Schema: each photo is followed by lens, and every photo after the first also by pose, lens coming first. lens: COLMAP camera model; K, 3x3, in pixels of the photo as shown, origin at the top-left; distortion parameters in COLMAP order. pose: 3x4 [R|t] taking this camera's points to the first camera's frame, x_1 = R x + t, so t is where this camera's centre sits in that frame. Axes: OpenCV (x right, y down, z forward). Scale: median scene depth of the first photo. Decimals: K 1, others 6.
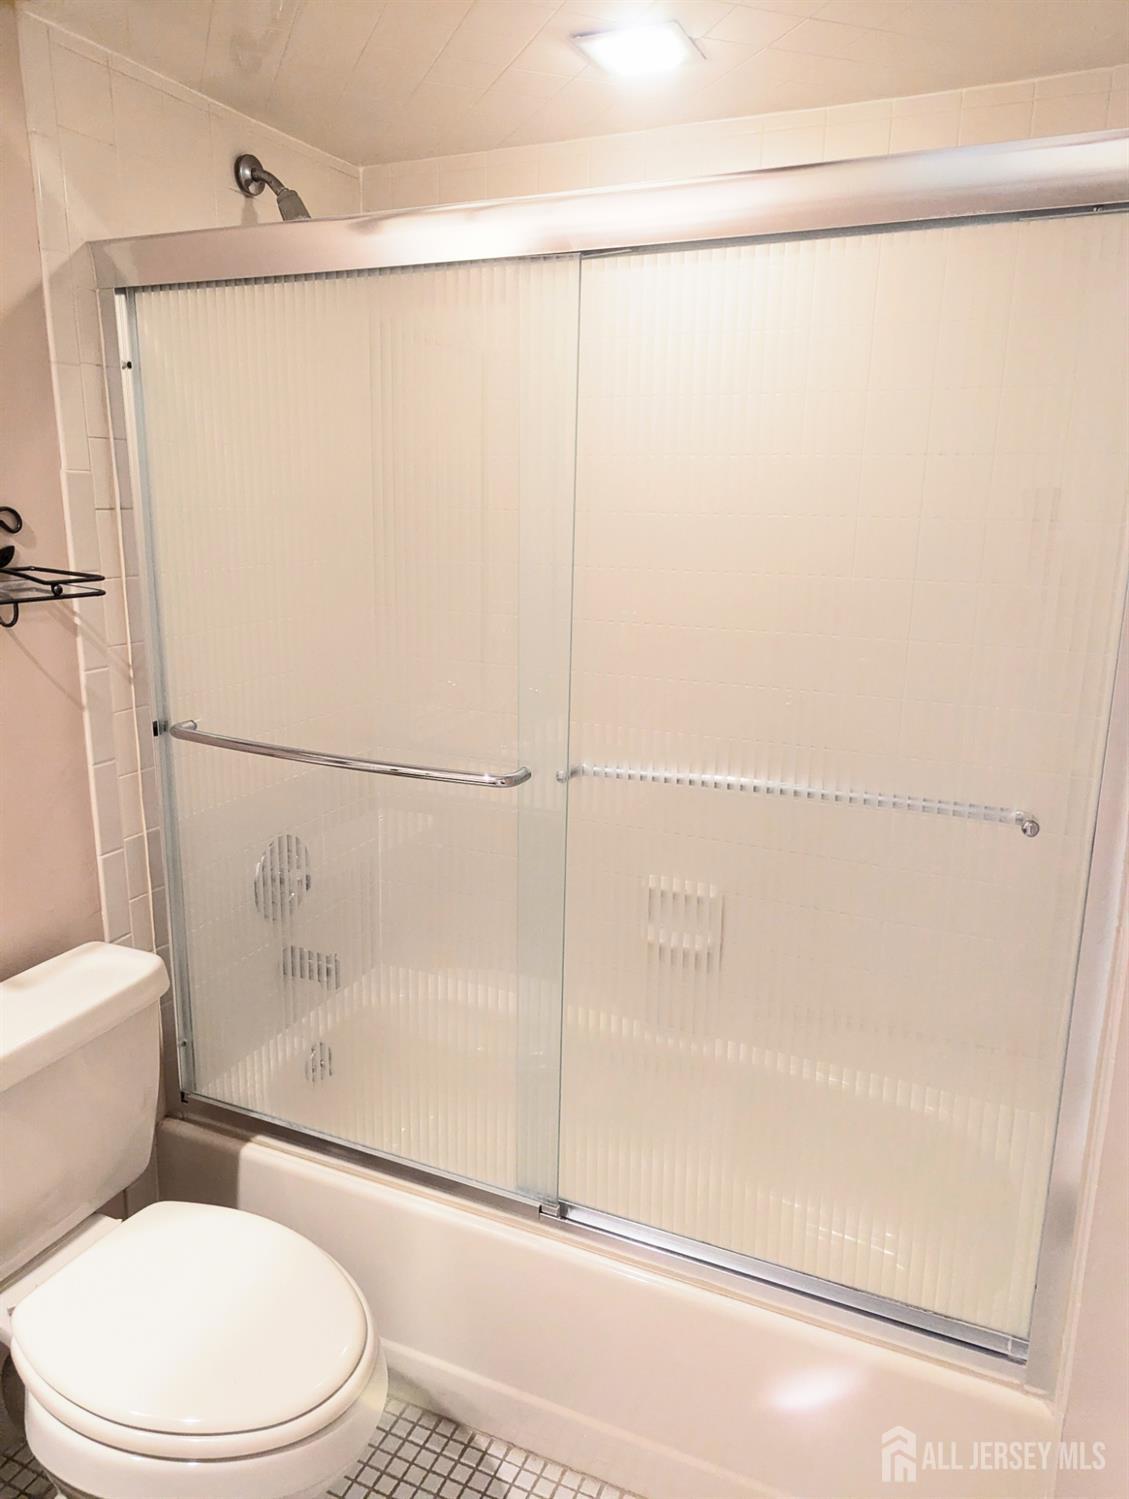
lens RADIAL K [[1054.0, 0, 539.3], [0, 1054.0, 728.1], [0, 0, 1]] dist [0.016328, -0.002000]
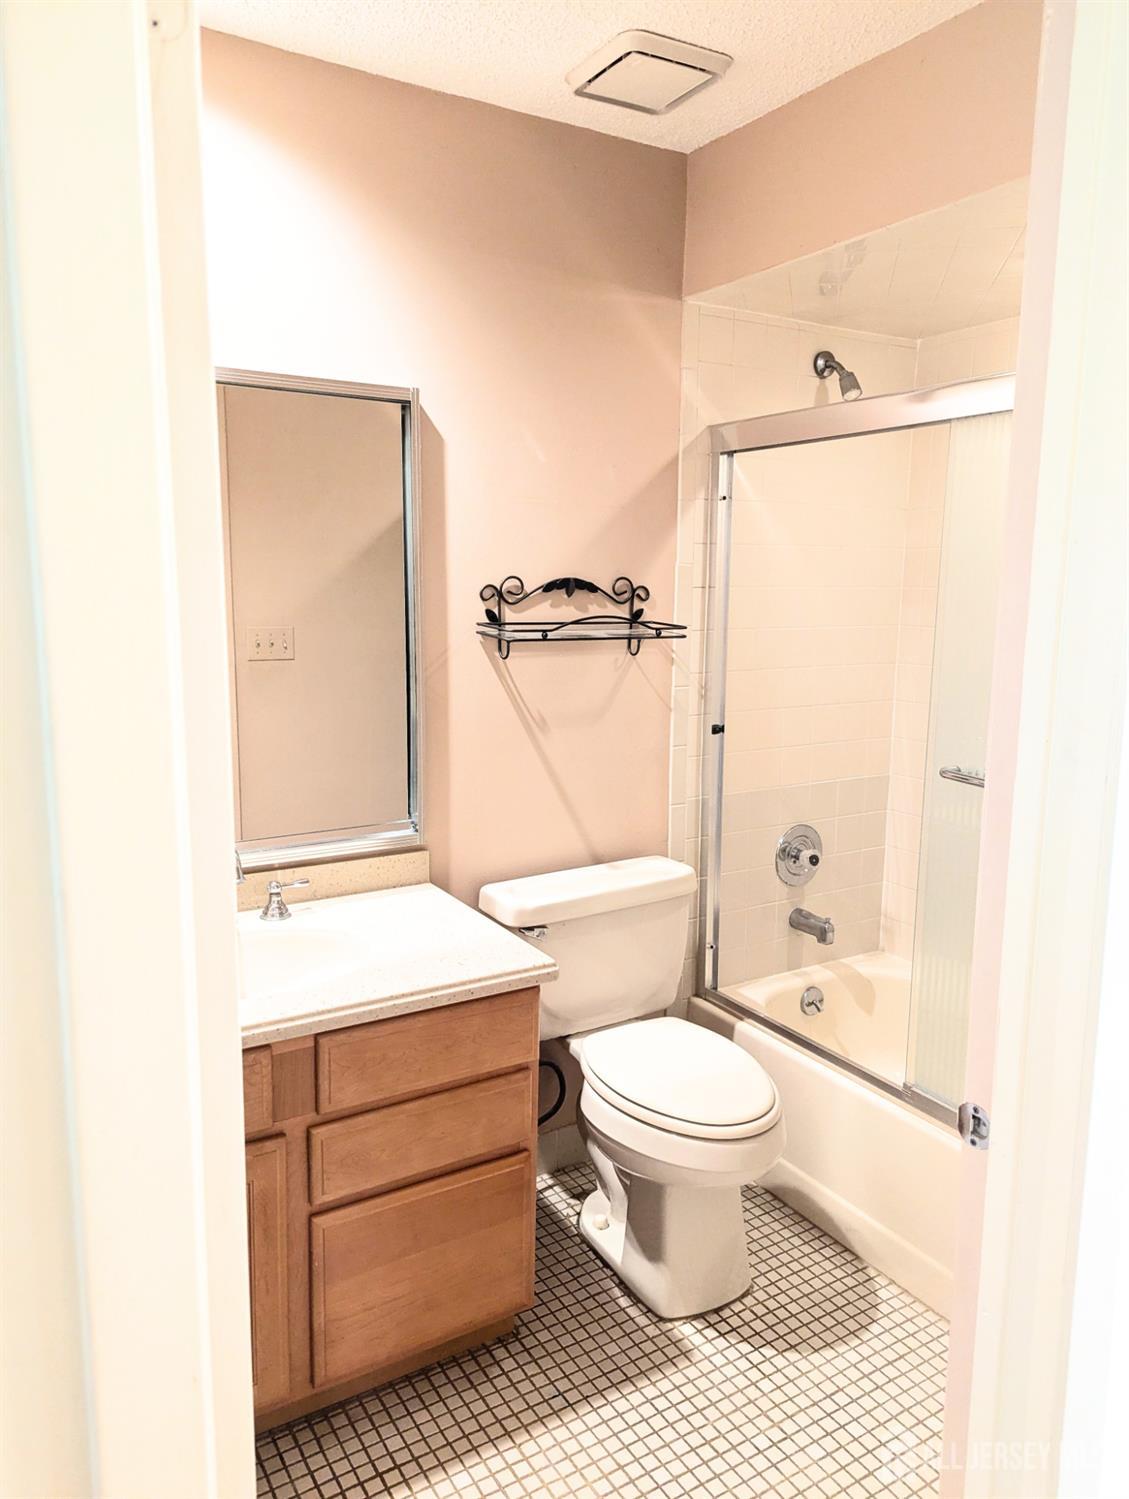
lens RADIAL K [[1054.0, 0, 539.3], [0, 1054.0, 728.1], [0, 0, 1]] dist [0.016328, -0.002000]
pose [[0.817915, 0.079638, -0.569801, 0.313865], [-0.126813, 0.990971, -0.043531, 0.101968], [0.561189, 0.107863, 0.820629, -0.415320]]
